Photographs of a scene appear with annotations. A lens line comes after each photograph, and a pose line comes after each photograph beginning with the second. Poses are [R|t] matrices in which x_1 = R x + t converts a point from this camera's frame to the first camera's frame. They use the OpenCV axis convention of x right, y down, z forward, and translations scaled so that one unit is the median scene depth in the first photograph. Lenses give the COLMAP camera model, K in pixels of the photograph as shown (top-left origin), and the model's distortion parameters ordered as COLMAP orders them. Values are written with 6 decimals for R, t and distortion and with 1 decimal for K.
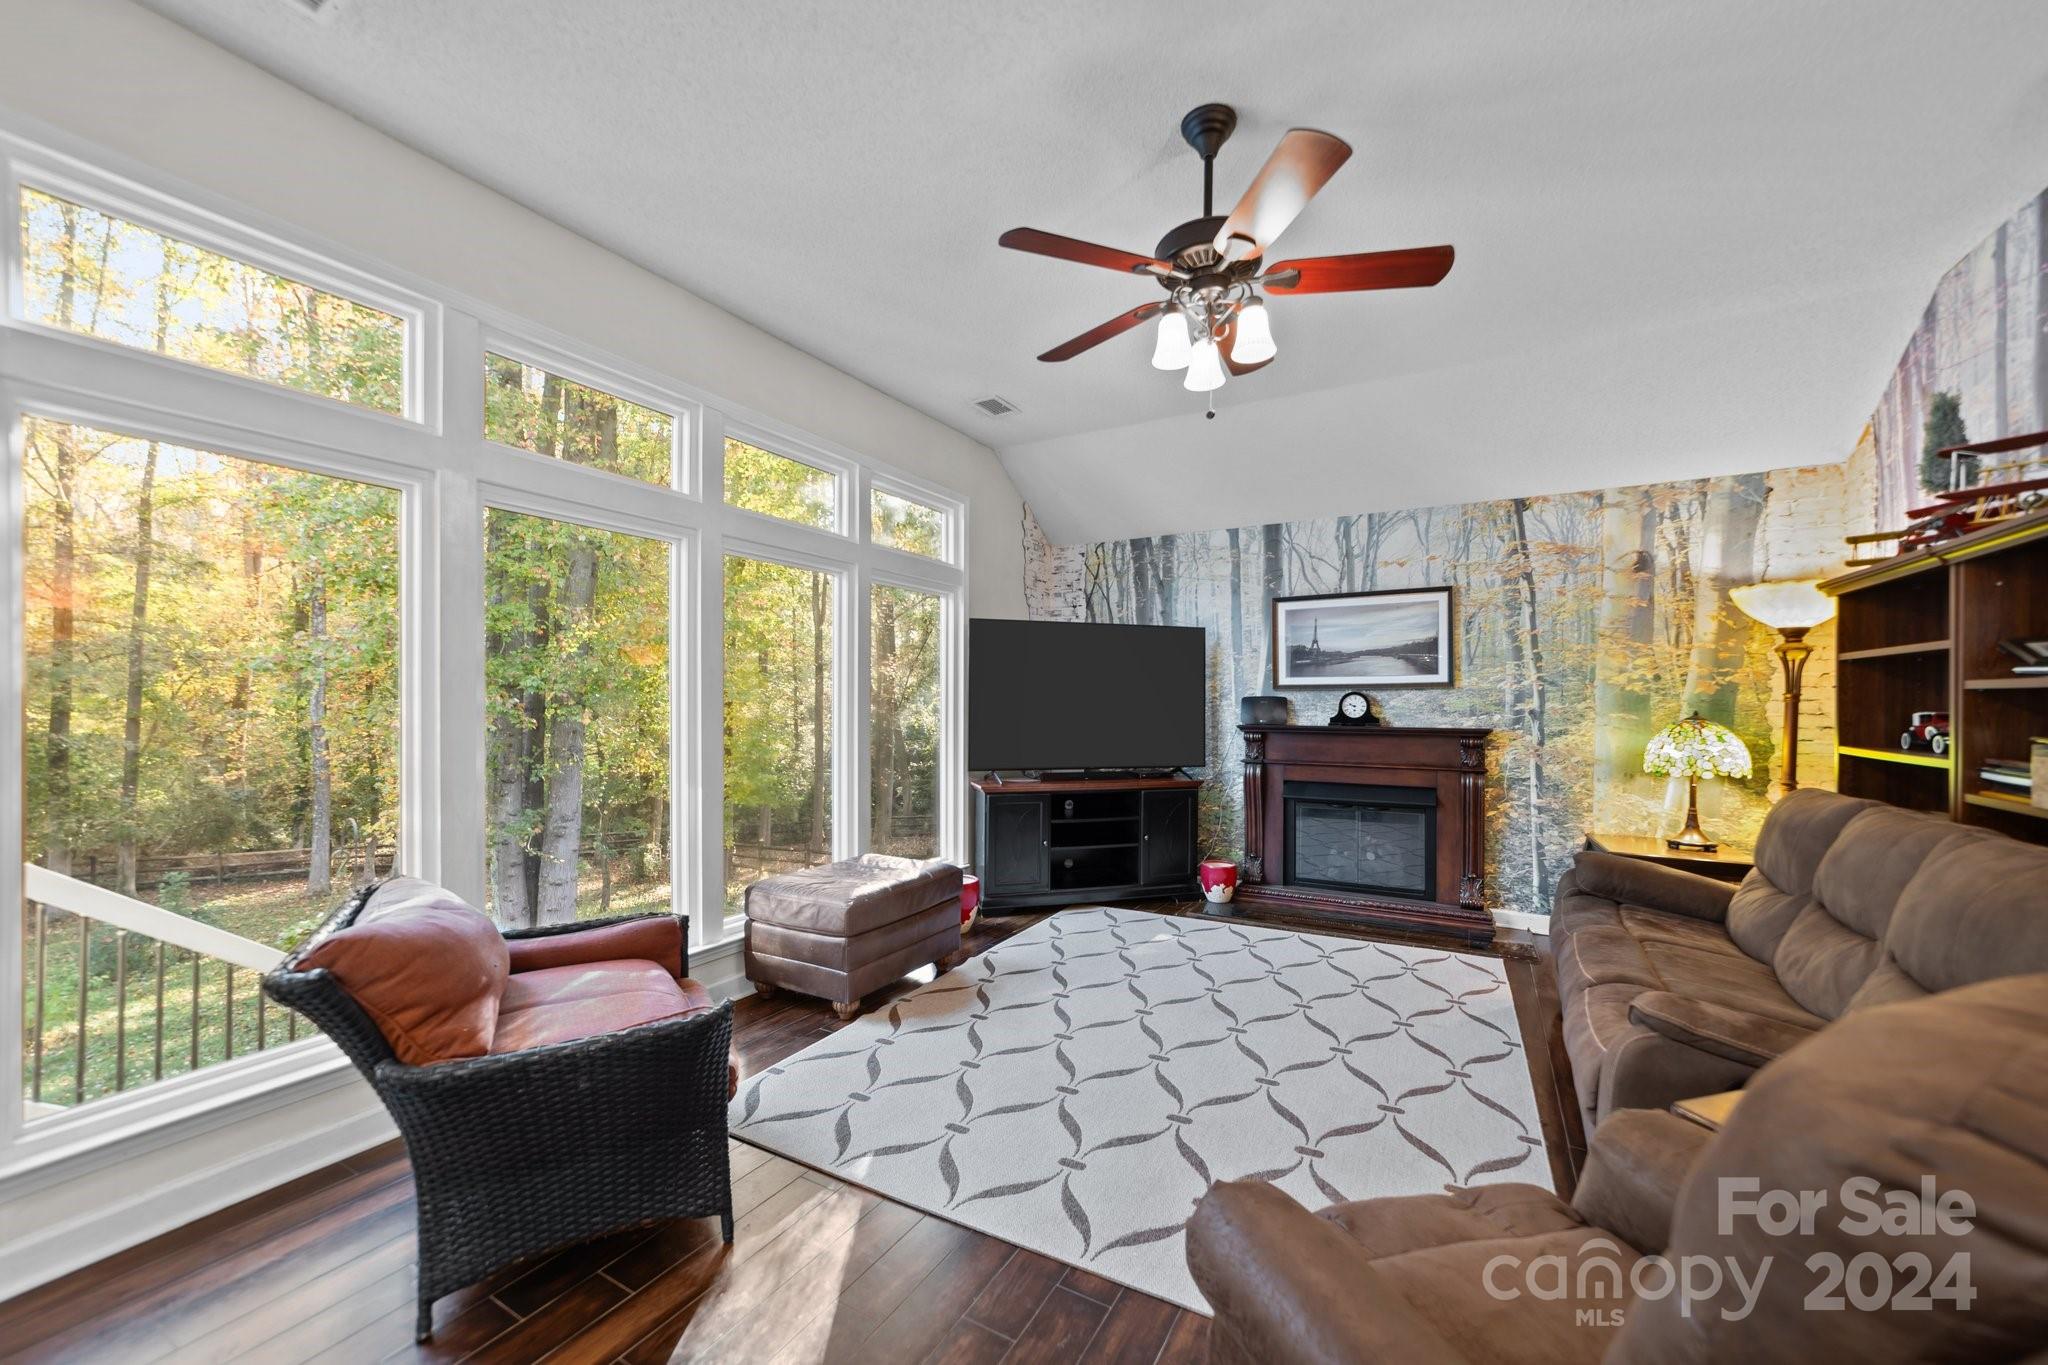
lens RADIAL K [[794.4, 0, 1019.4], [0, 794.4, 700.4], [0, 0, 1]] dist [-0.017718, 0.009228]
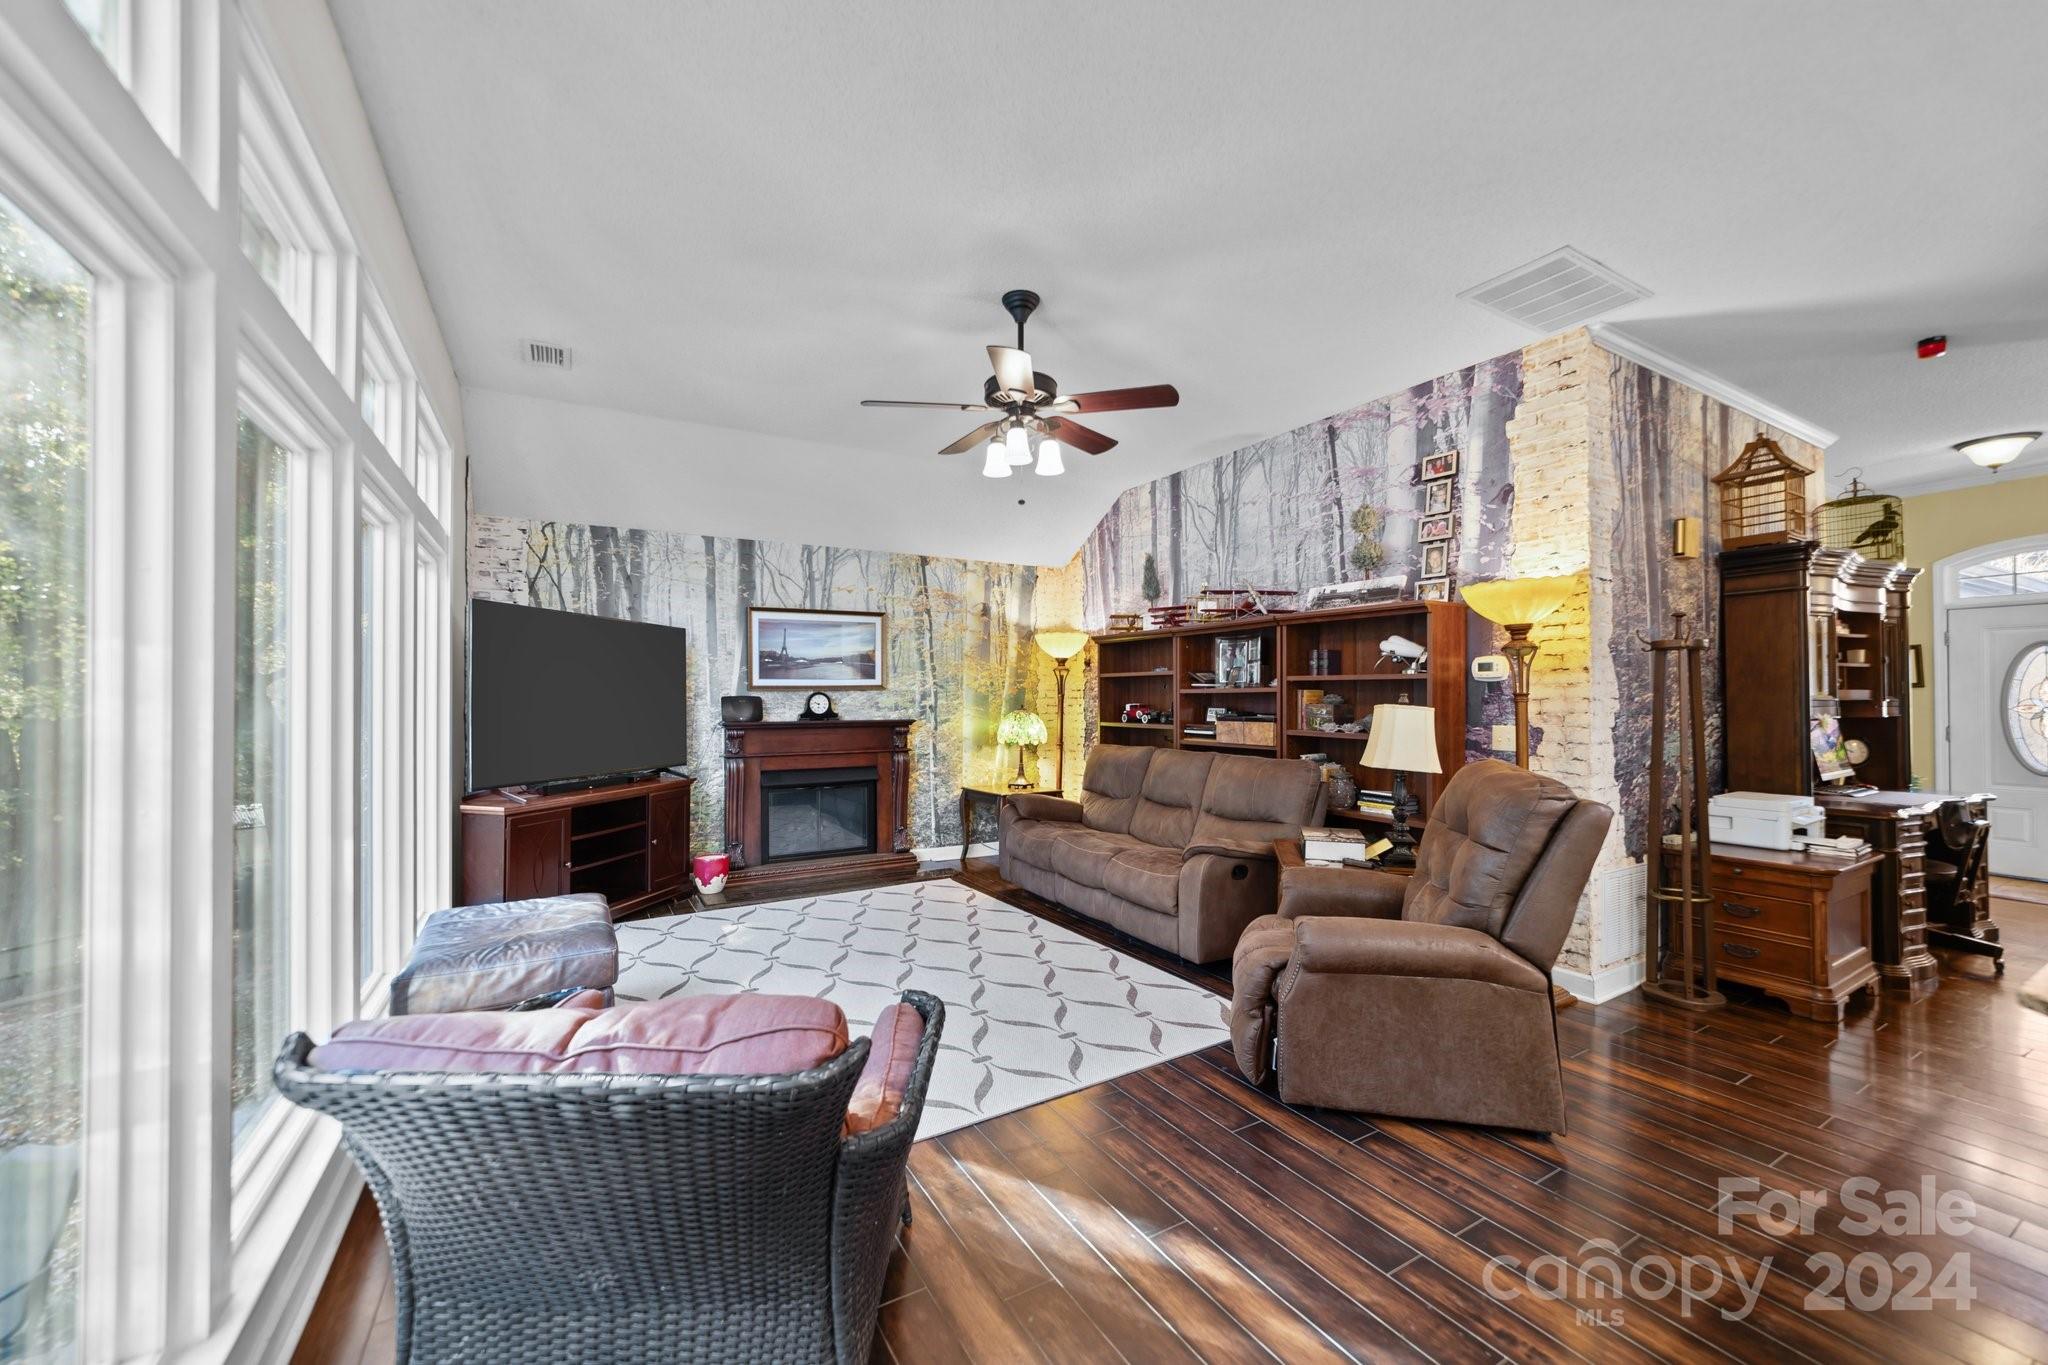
lens RADIAL K [[787.3, 0, 1021.0], [0, 787.3, 687.0], [0, 0, 1]] dist [-0.020668, 0.009133]
pose [[0.501844, 0.007814, 0.864923, -0.487410], [0.003000, 0.999937, -0.010774, -0.005164], [-0.864953, 0.008001, 0.501790, 0.140319]]
